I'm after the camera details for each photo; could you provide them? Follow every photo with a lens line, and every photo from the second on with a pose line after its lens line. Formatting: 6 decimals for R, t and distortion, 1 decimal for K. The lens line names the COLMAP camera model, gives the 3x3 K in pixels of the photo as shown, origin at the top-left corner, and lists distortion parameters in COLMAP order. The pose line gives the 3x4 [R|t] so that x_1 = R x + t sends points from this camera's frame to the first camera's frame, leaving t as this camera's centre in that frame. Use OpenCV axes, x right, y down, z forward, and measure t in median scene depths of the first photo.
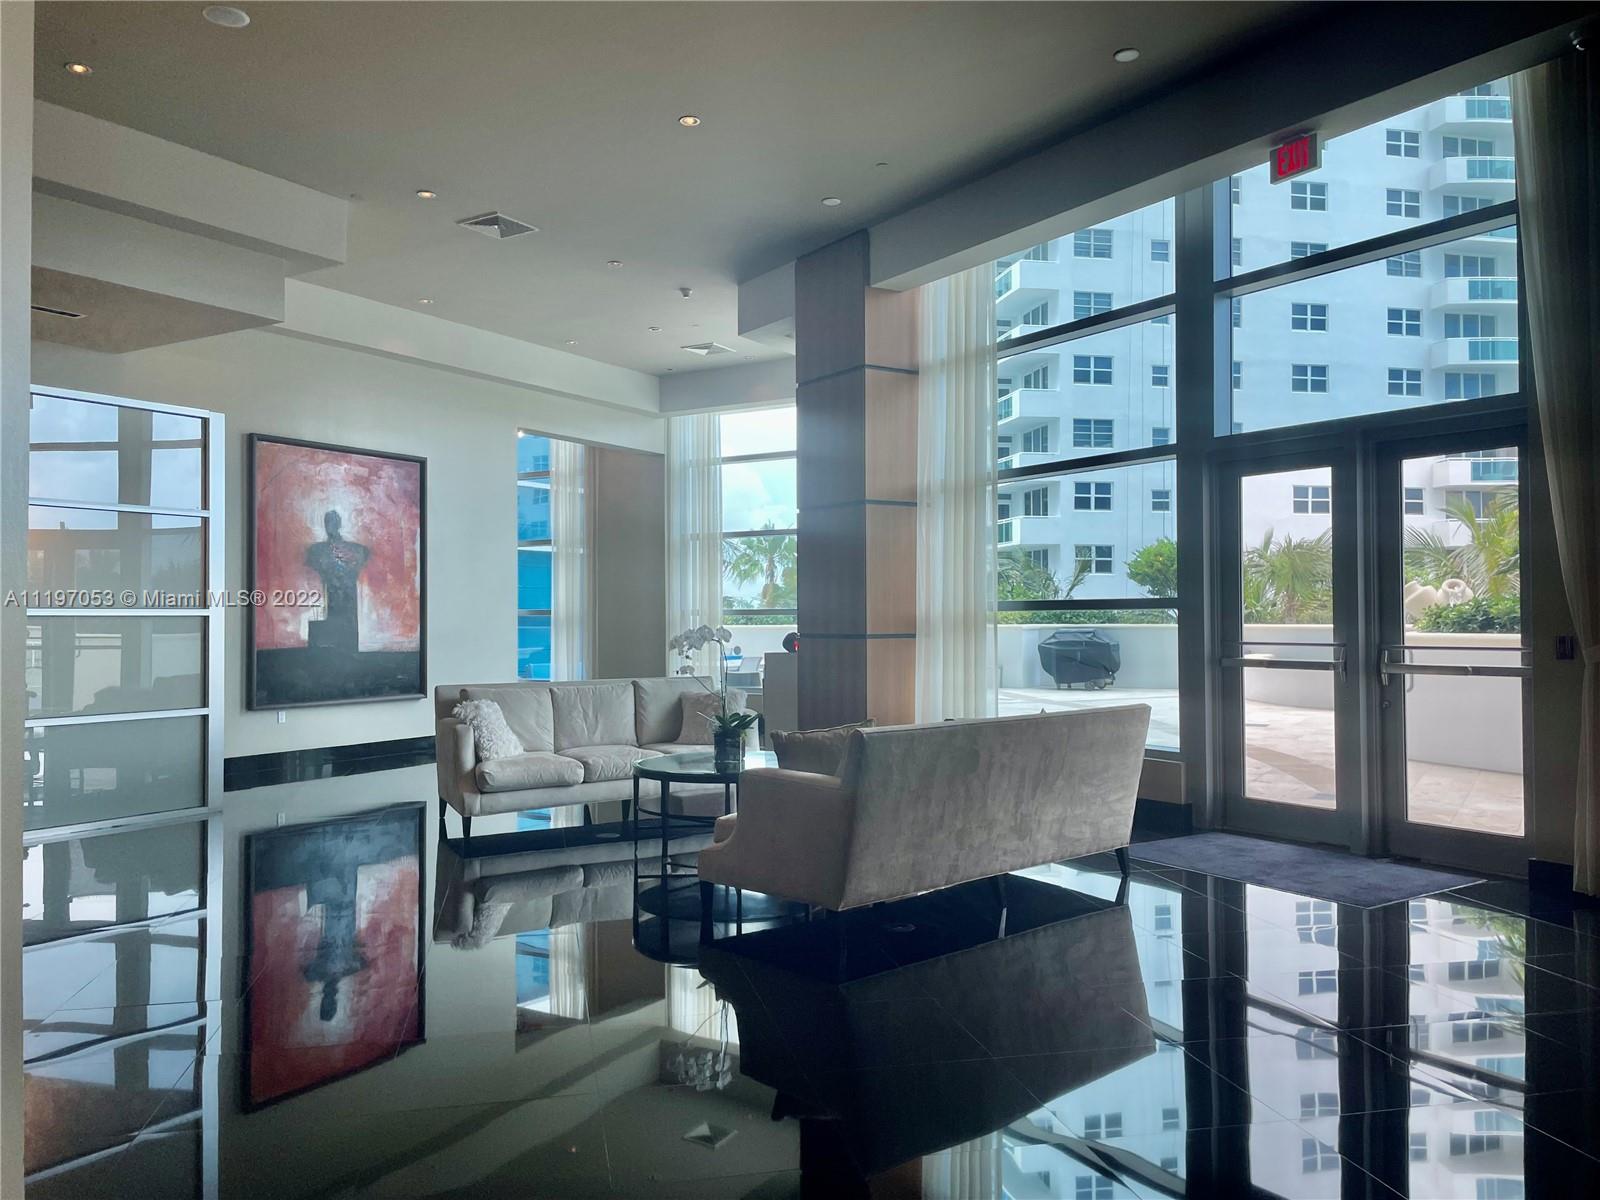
lens RADIAL K [[1211.9, 0, 807.8], [0, 1211.9, 609.4], [0, 0, 1]] dist [0.056043, -0.059770]
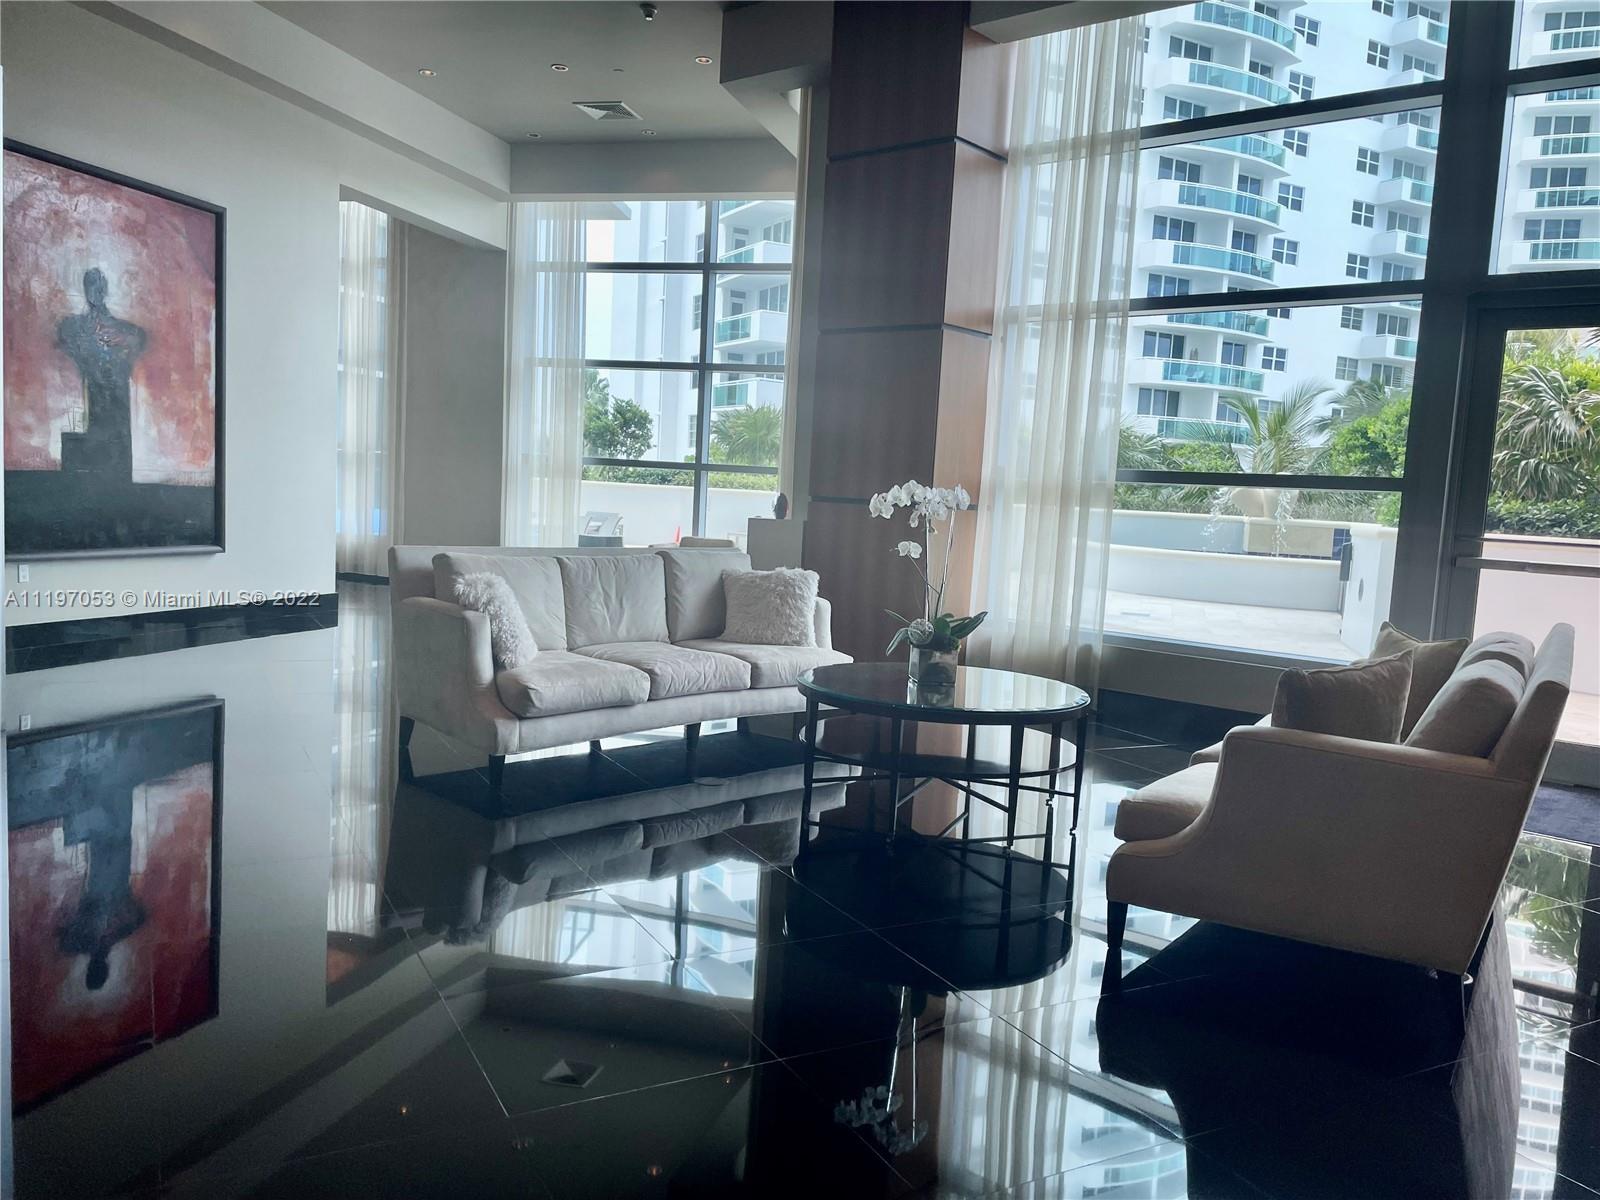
lens RADIAL K [[1211.9, 0, 796.7], [0, 1211.9, 605.9], [0, 0, 1]] dist [0.056043, -0.059770]
pose [[0.959365, 0.031060, 0.280453, -0.203783], [-0.061390, 0.993090, 0.100016, 0.011843], [-0.275408, -0.113169, 0.954643, 0.231940]]
